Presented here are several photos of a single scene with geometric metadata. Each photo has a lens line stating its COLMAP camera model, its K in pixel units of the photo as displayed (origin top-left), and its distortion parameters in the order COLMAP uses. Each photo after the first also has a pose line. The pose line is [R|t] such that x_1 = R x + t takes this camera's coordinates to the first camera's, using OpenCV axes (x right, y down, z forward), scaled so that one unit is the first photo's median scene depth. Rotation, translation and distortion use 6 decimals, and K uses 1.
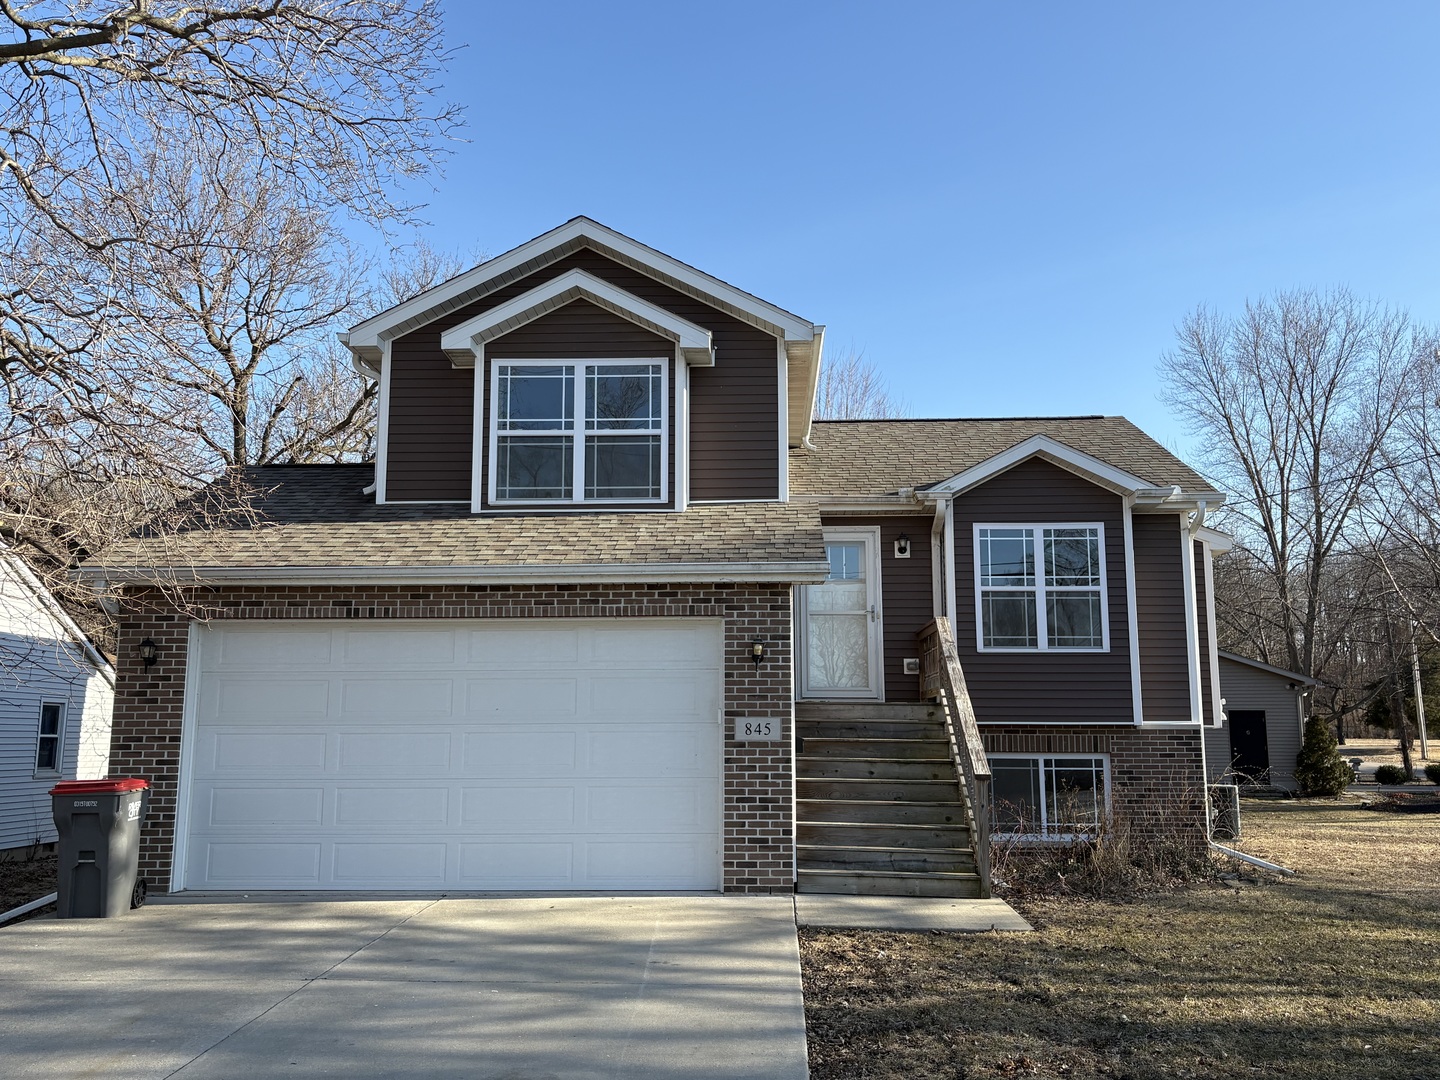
lens RADIAL K [[1248.3, 0, 719.4], [0, 1248.3, 538.5], [0, 0, 1]] dist [0.092224, -0.021444]
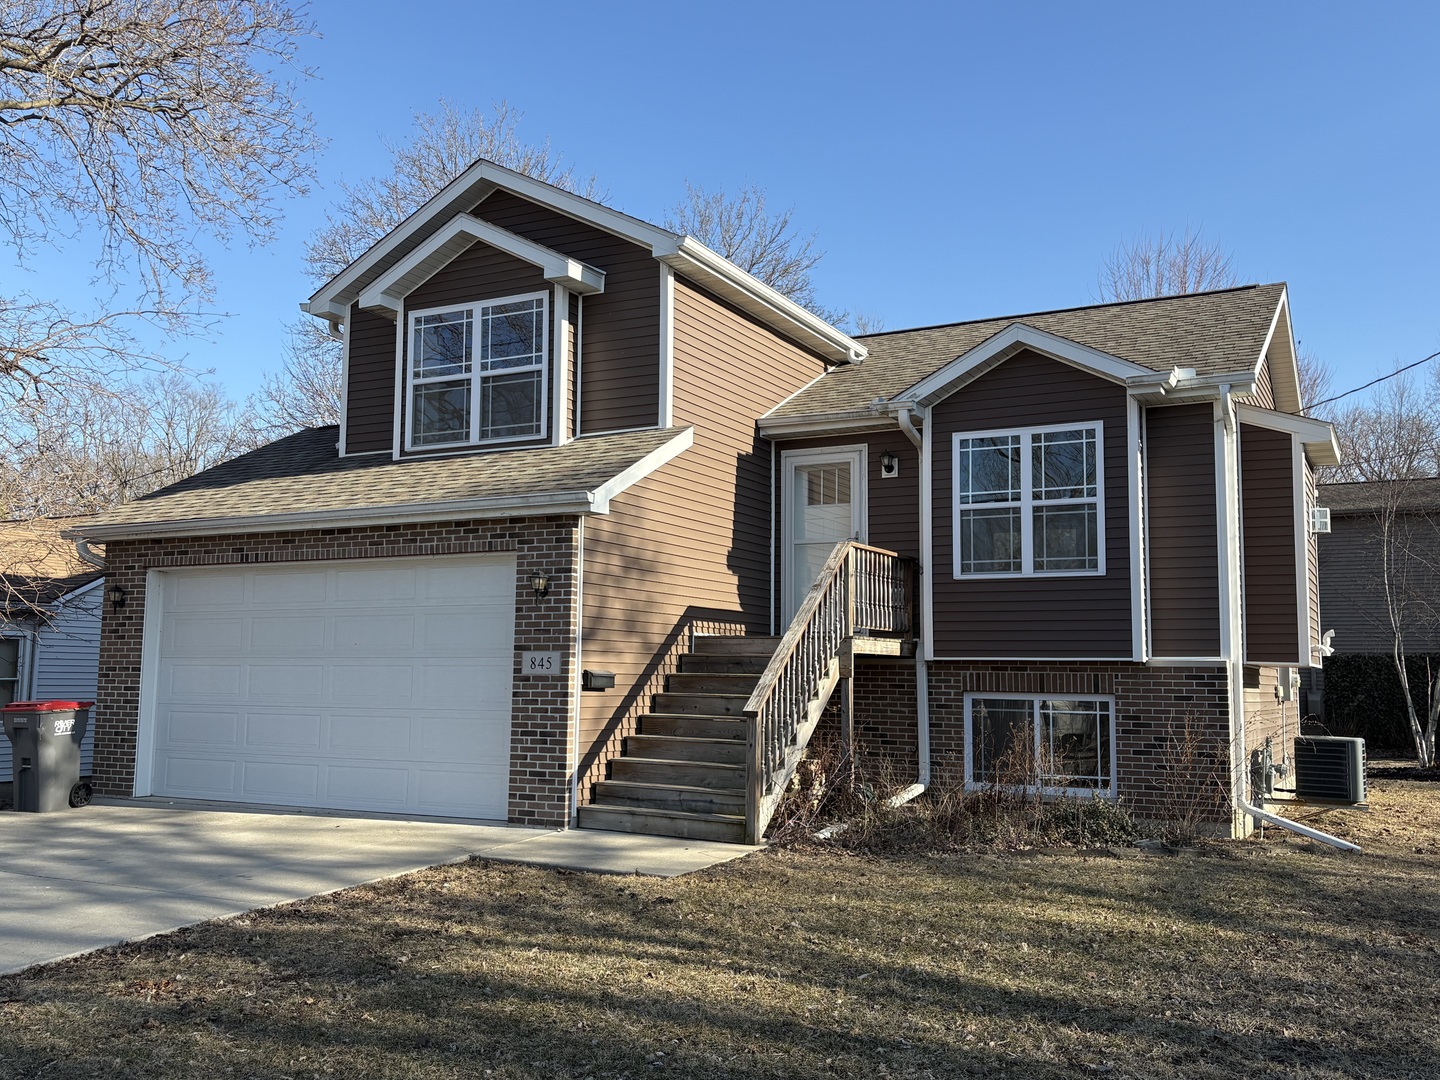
lens RADIAL K [[1308.5, 0, 720.3], [0, 1308.5, 539.6], [0, 0, 1]] dist [0.091324, 0.000000]
pose [[0.898873, -0.037173, -0.436630, 0.530010], [0.059599, 0.997508, 0.037770, 0.020700], [0.434138, -0.059973, 0.898848, 0.115010]]
